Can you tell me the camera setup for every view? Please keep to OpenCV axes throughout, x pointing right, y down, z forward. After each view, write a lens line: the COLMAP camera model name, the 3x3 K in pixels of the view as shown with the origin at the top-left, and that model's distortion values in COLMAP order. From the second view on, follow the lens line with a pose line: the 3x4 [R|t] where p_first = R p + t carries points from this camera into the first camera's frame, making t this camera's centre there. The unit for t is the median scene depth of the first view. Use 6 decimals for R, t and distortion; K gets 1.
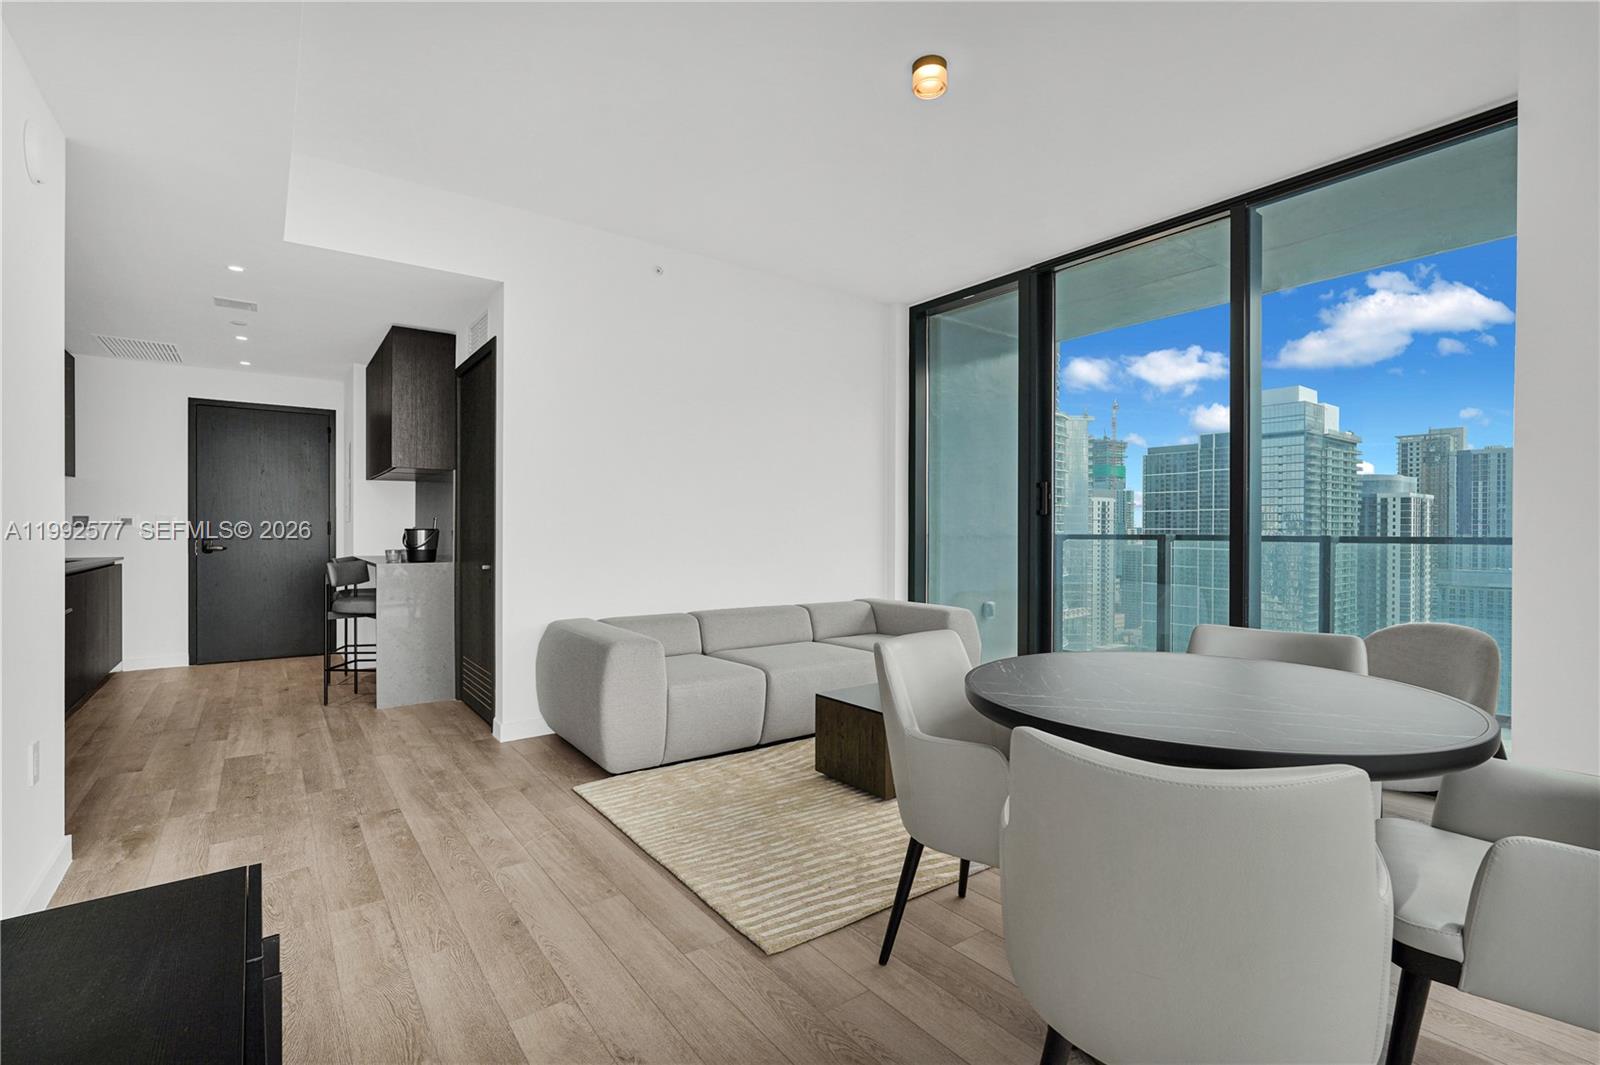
lens RADIAL K [[724.5, 0, 798.4], [0, 724.5, 531.4], [0, 0, 1]] dist [-0.014364, 0.007192]
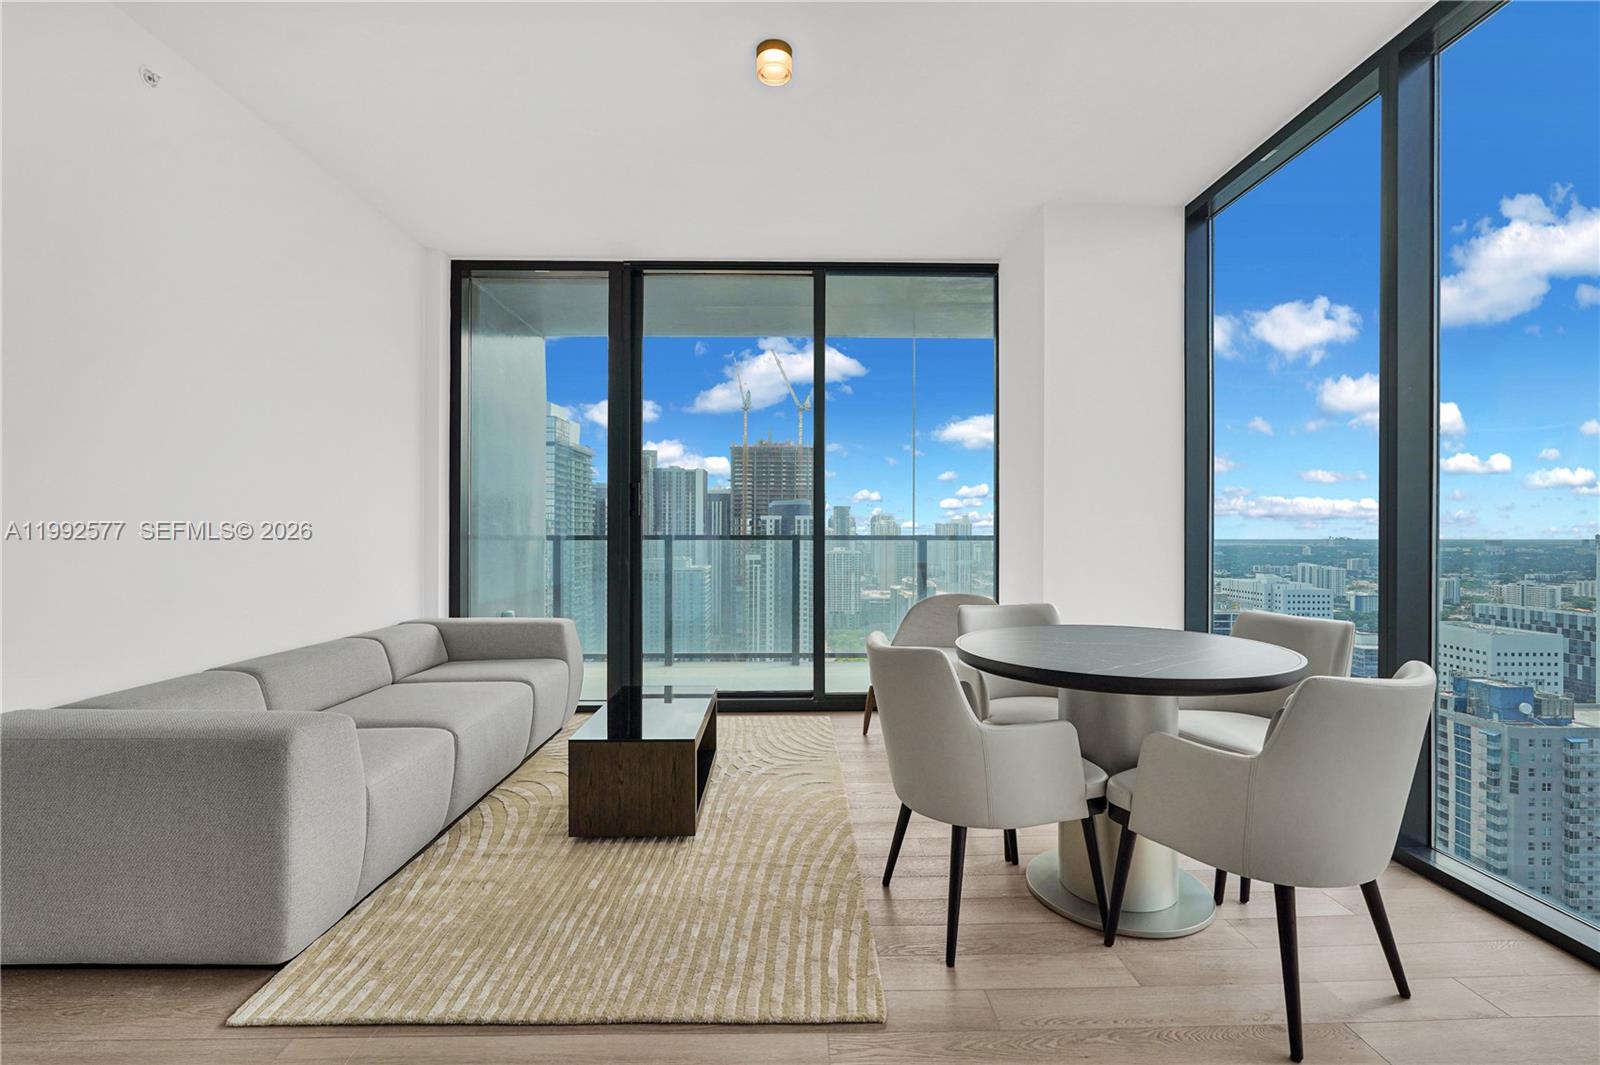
lens RADIAL K [[724.5, 0, 809.7], [0, 724.5, 524.8], [0, 0, 1]] dist [-0.014364, 0.007192]
pose [[0.580458, 0.005084, 0.814275, -0.386314], [0.000797, 0.999976, -0.006811, -0.003470], [-0.814290, 0.004603, 0.580440, 0.271908]]
